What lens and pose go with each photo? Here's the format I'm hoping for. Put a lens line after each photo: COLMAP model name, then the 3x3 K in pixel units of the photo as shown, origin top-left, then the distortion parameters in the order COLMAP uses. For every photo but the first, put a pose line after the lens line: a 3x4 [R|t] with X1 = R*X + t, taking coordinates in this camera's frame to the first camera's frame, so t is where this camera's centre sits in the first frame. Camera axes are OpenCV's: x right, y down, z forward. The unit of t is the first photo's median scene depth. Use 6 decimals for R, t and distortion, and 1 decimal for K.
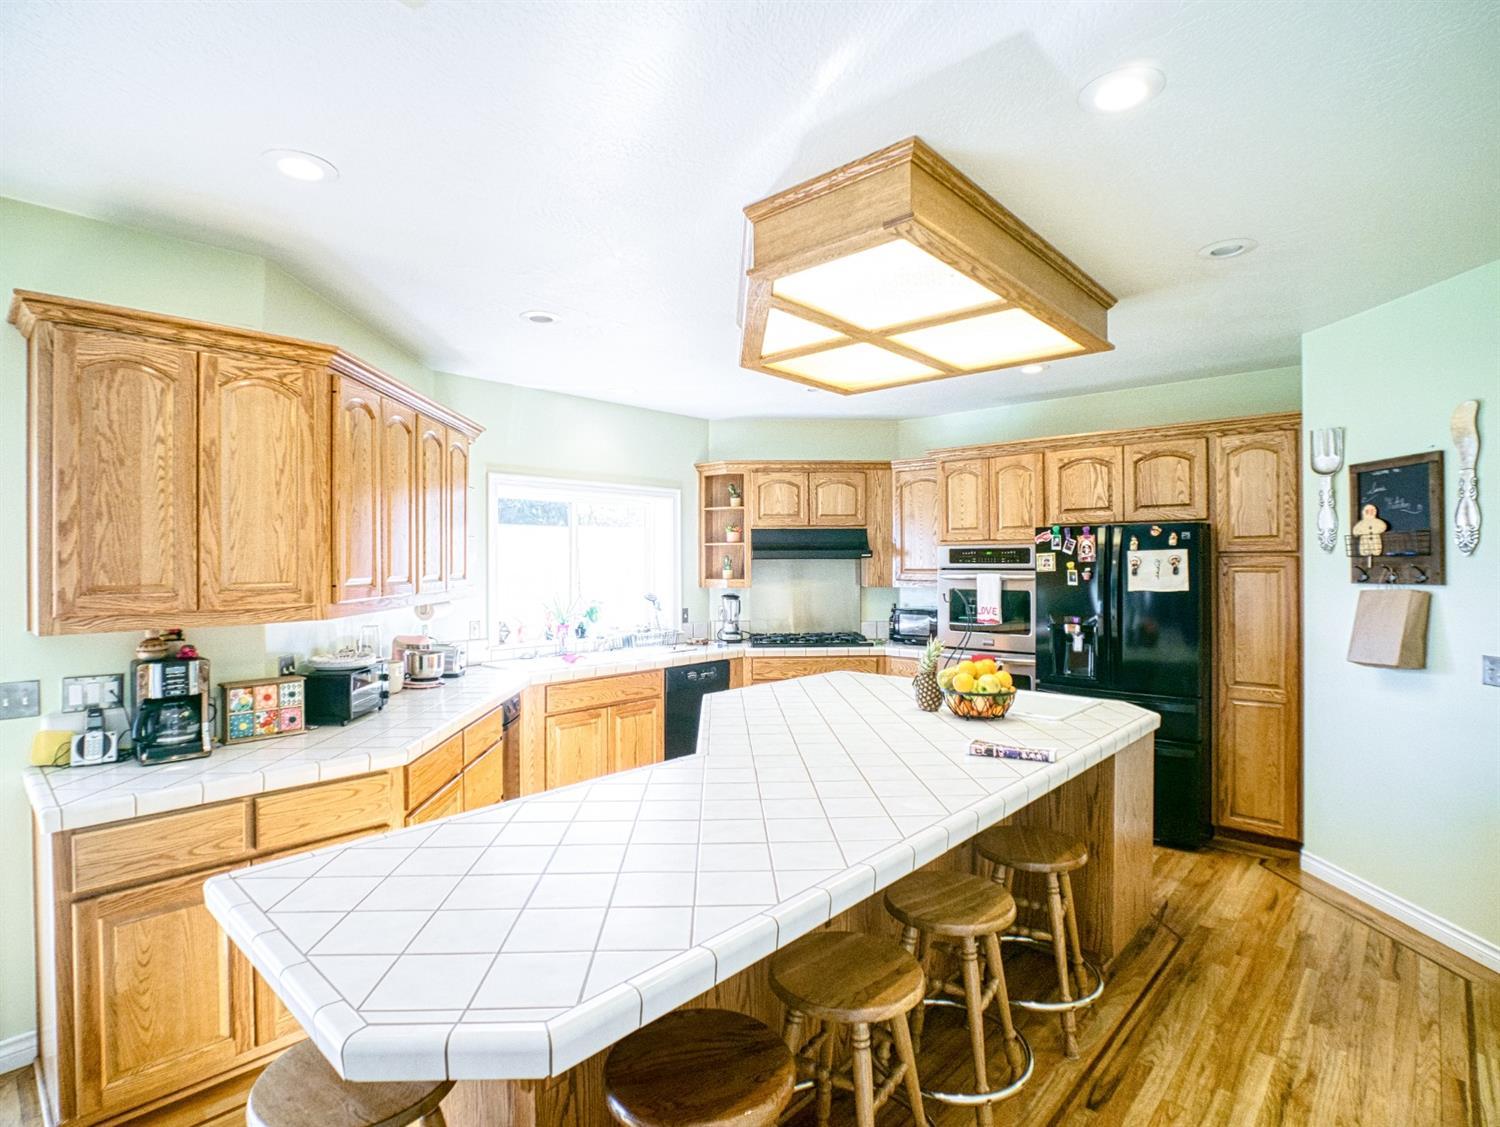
lens RADIAL K [[778.0, 0, 750.0], [0, 778.0, 563.5], [0, 0, 1]] dist [-0.062872, 0.021862]
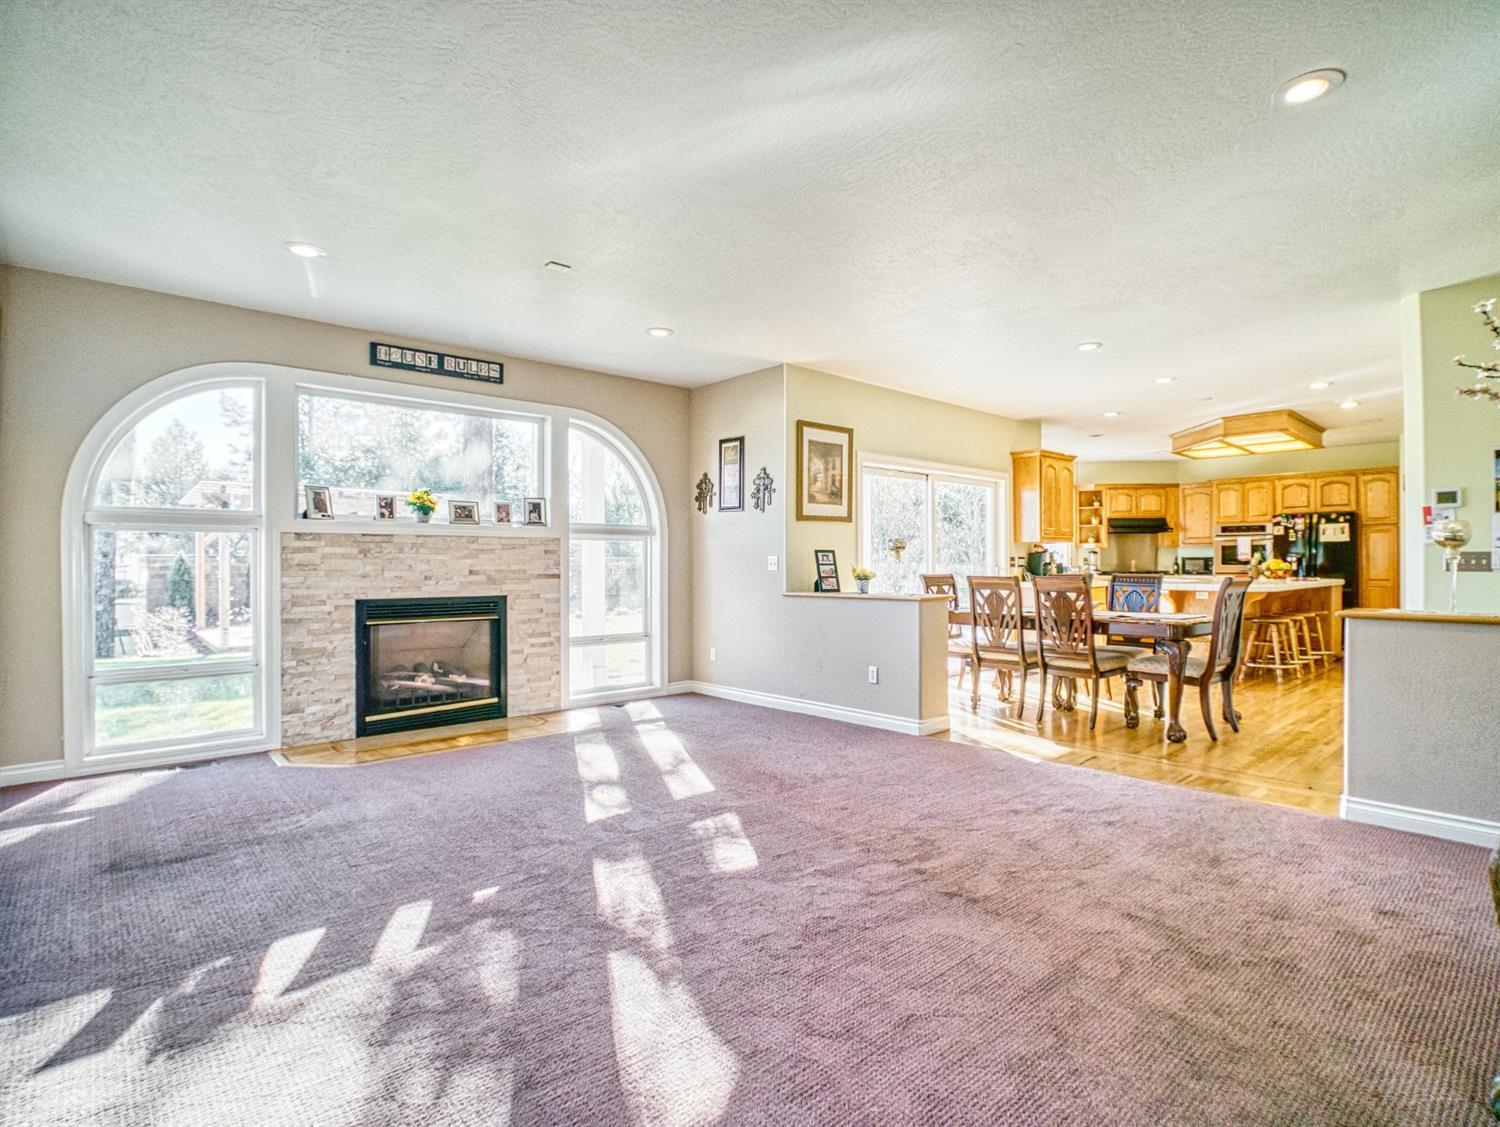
lens RADIAL K [[772.9, 0, 754.2], [0, 772.9, 566.2], [0, 0, 1]] dist [-0.047509, 0.018217]
pose [[0.995865, 0.000902, -0.090842, -1.047702], [-0.000786, 0.999999, 0.001309, 0.112537], [0.090843, -0.001232, 0.995864, -1.500364]]
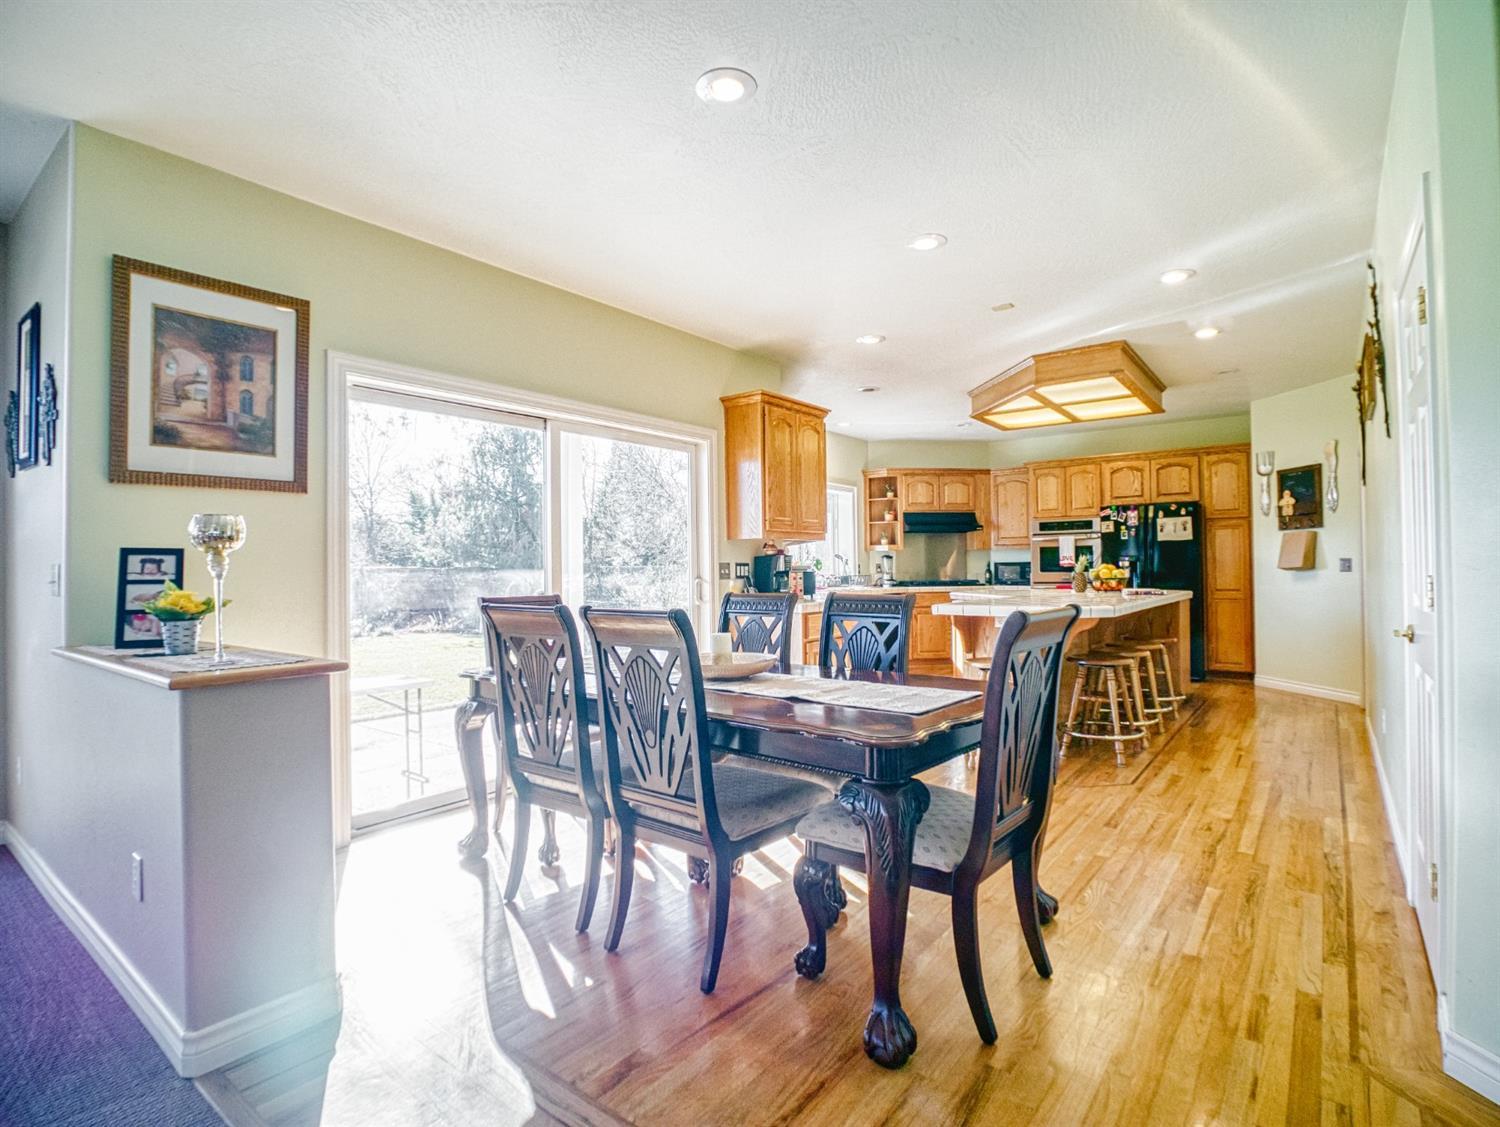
lens RADIAL K [[766.2, 0, 756.3], [0, 766.2, 560.9], [0, 0, 1]] dist [-0.033519, 0.001001]
pose [[0.995920, -0.005439, 0.090076, -0.621106], [0.006841, 0.999860, -0.015264, 0.106517], [-0.089980, 0.015818, 0.995818, -0.703450]]
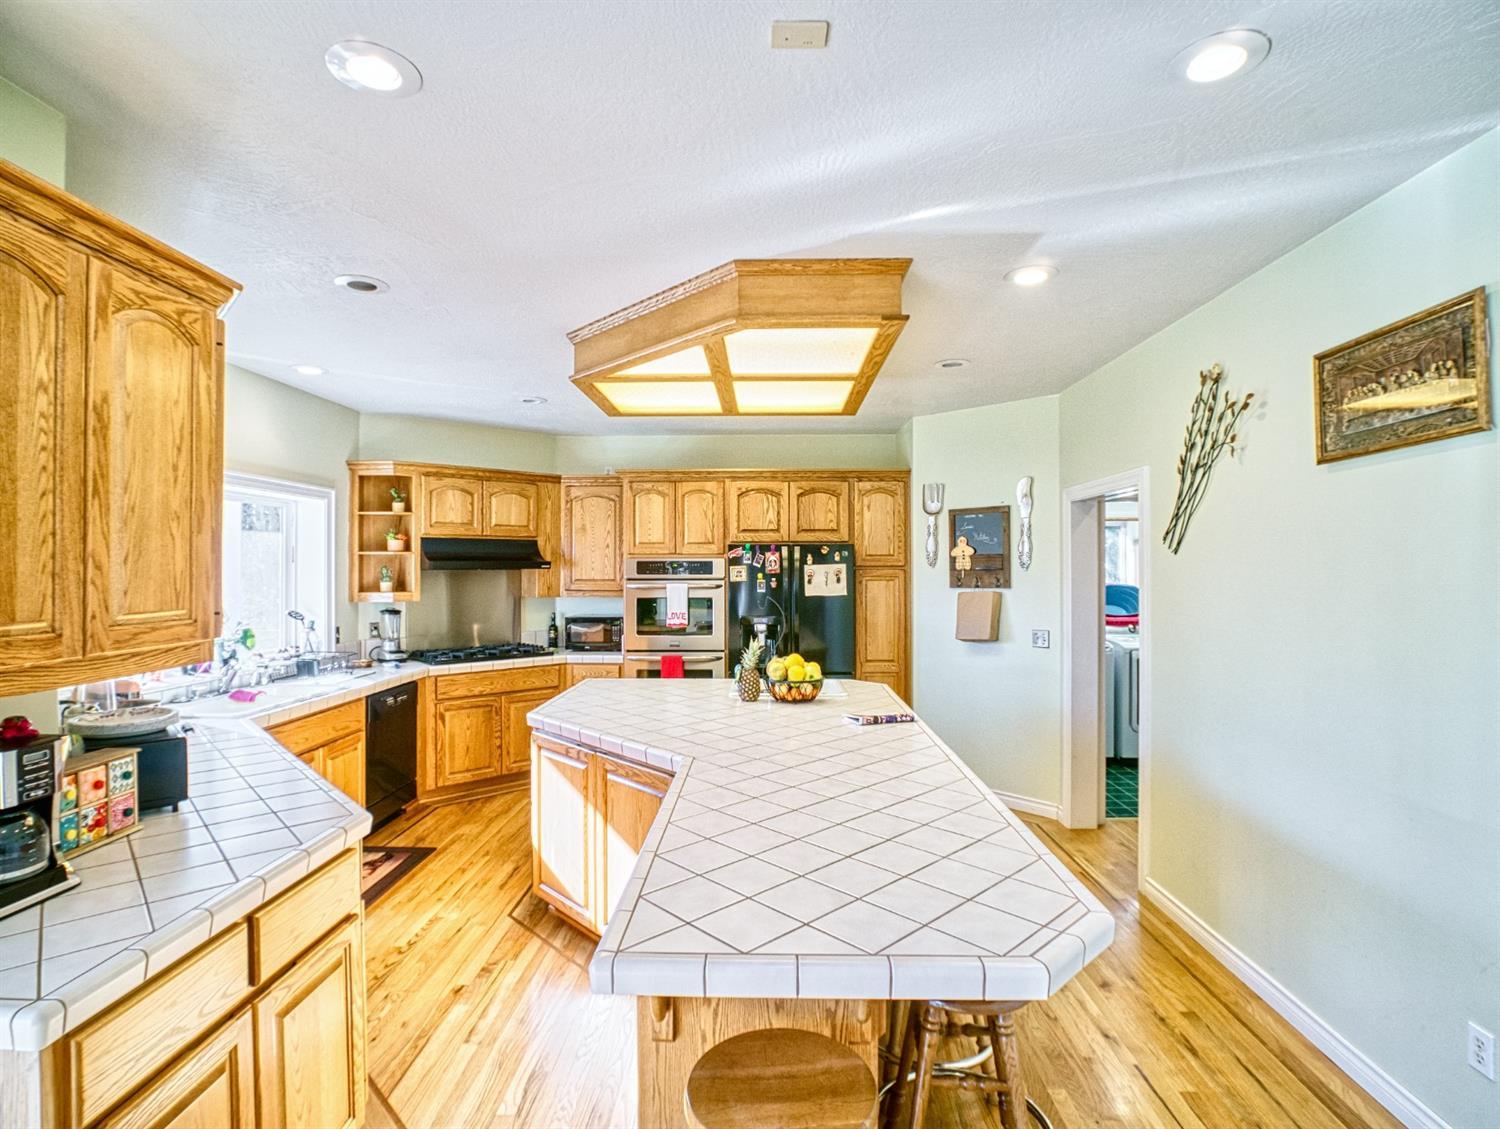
lens RADIAL K [[766.2, 0, 756.3], [0, 766.2, 561.9], [0, 0, 1]] dist [-0.033519, 0.001001]
pose [[0.753665, 0.007358, 0.657217, -0.424985], [0.000025, 0.999937, -0.011223, -0.007337], [-0.657258, 0.008474, 0.753618, 0.089044]]
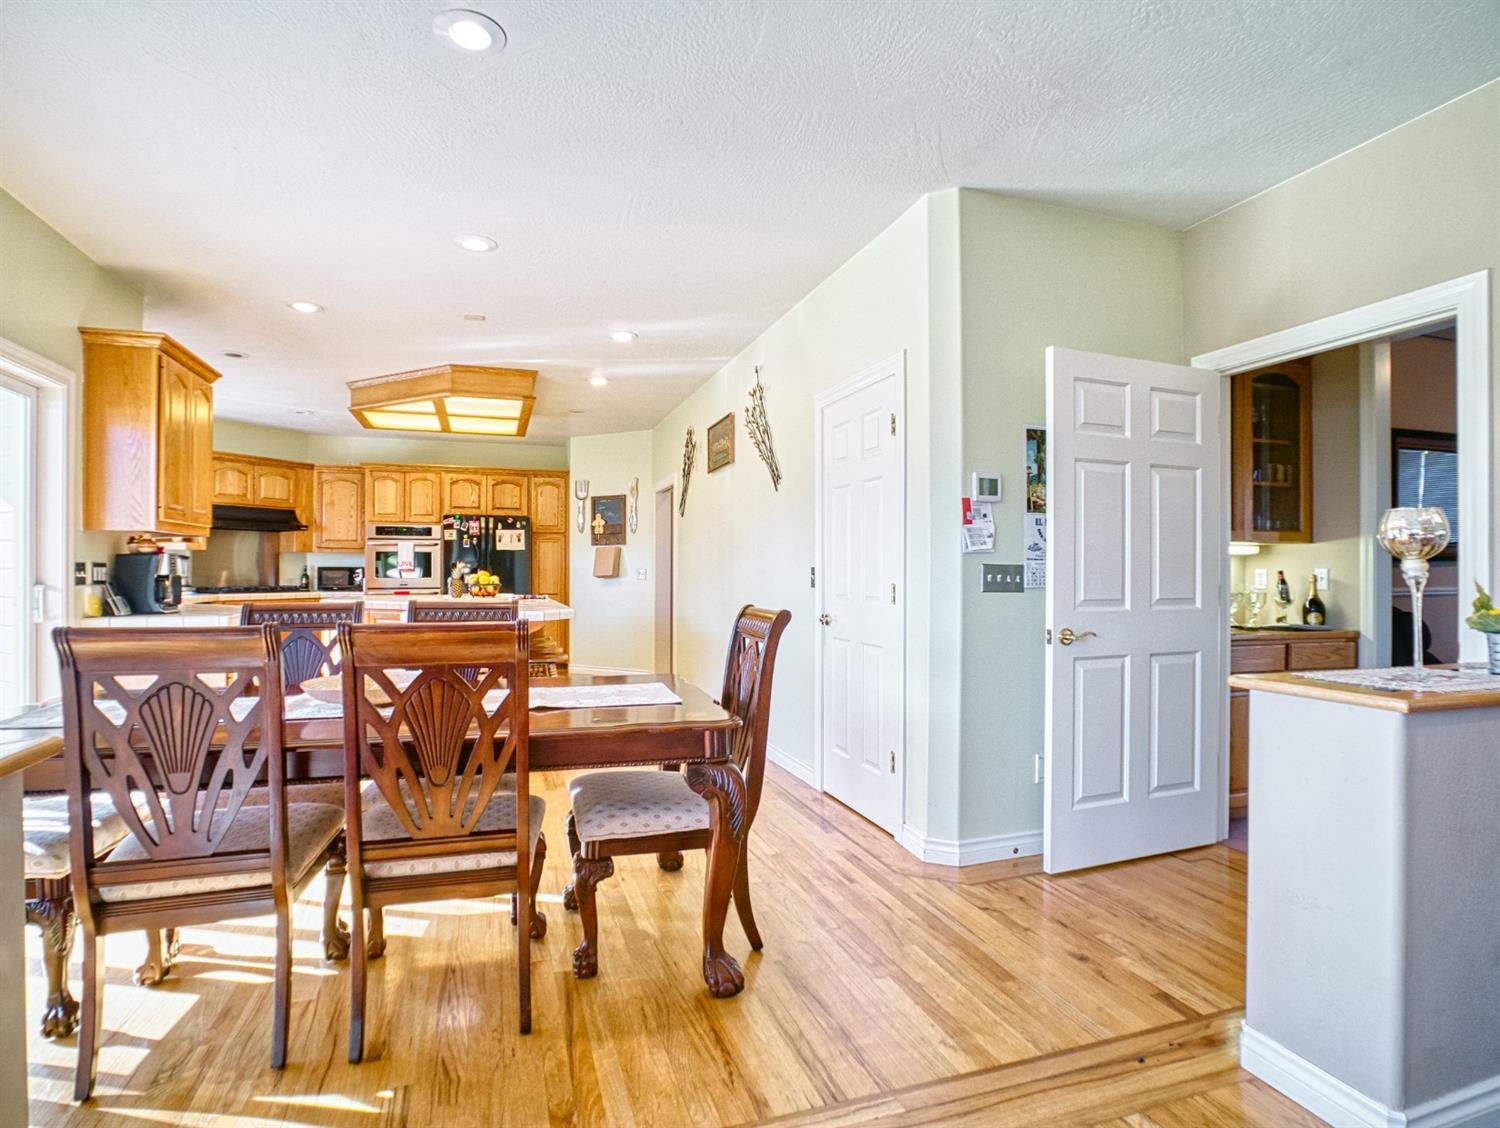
lens RADIAL K [[772.9, 0, 754.2], [0, 772.9, 566.7], [0, 0, 1]] dist [-0.047509, 0.018217]
pose [[0.480727, 0.011370, 0.876797, -0.948878], [-0.001419, 0.999925, -0.012188, 0.104792], [-0.876869, 0.004615, 0.480707, -0.546229]]
